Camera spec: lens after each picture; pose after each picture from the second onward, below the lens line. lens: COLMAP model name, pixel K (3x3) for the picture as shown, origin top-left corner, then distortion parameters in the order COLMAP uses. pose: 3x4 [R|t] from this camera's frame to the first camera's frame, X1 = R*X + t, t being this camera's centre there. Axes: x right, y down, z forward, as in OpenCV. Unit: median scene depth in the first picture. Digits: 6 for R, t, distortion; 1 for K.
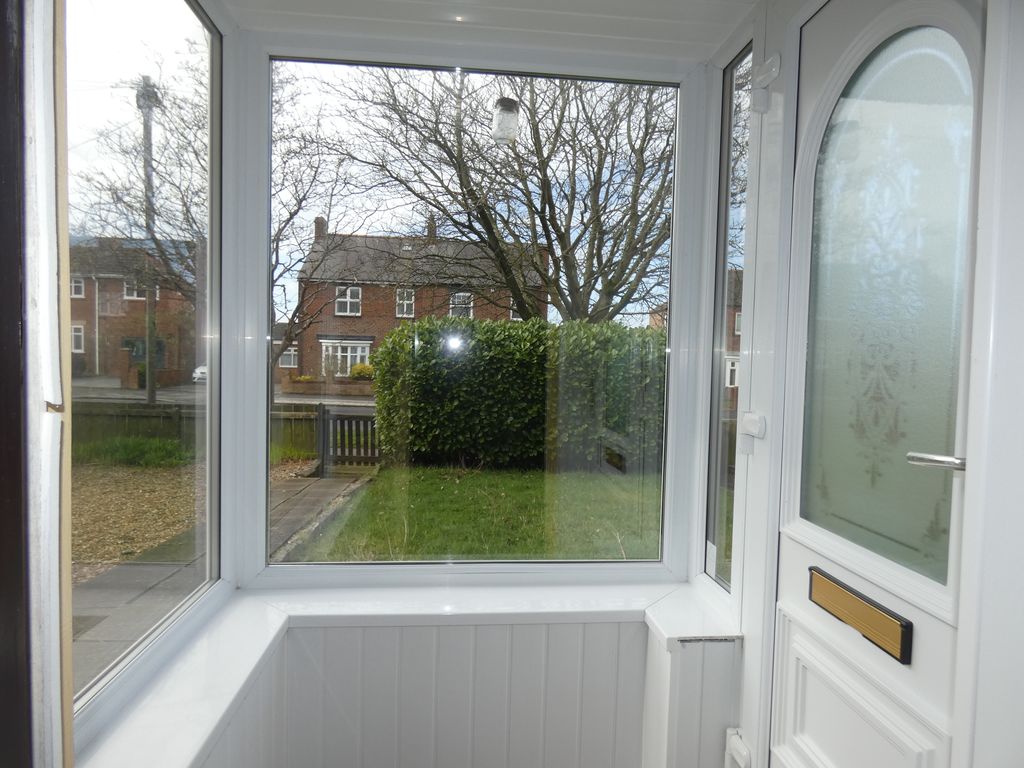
lens RADIAL K [[613.9, 0, 509.0], [0, 613.9, 379.8], [0, 0, 1]] dist [-0.000789, 0.000250]
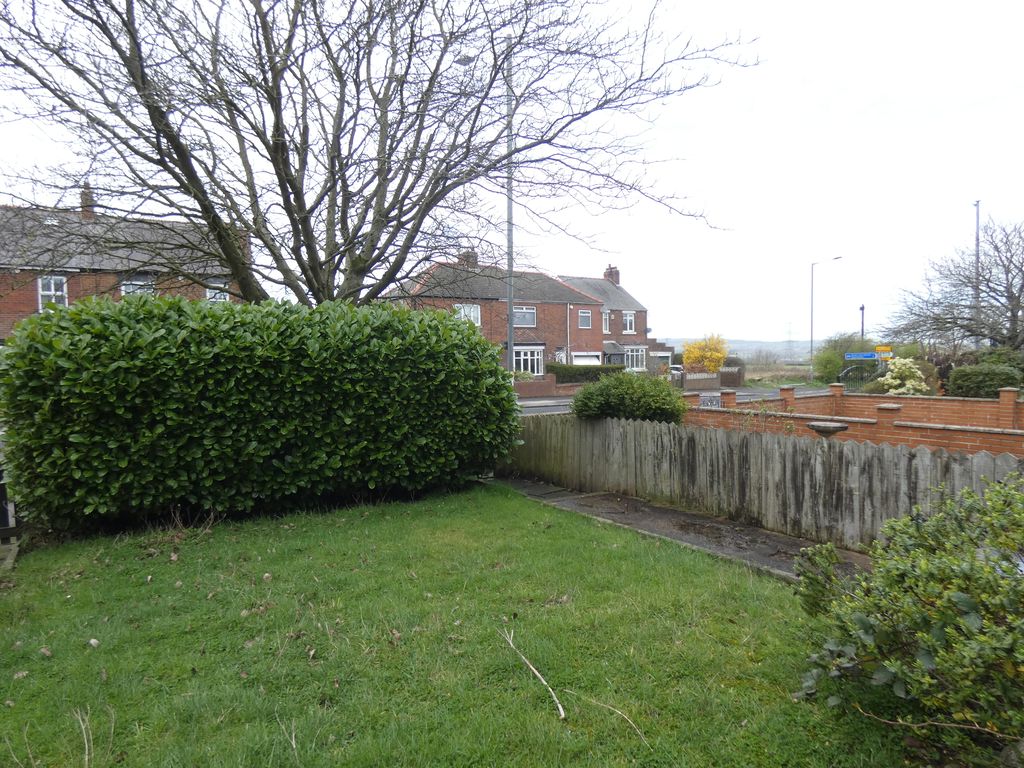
lens RADIAL K [[613.9, 0, 509.0], [0, 613.9, 379.8], [0, 0, 1]] dist [-0.000789, 0.000250]
pose [[0.892807, -0.061767, 0.446185, -0.043376], [0.058817, 0.998059, 0.020473, -0.005326], [-0.446583, 0.007964, 0.894707, 0.267446]]
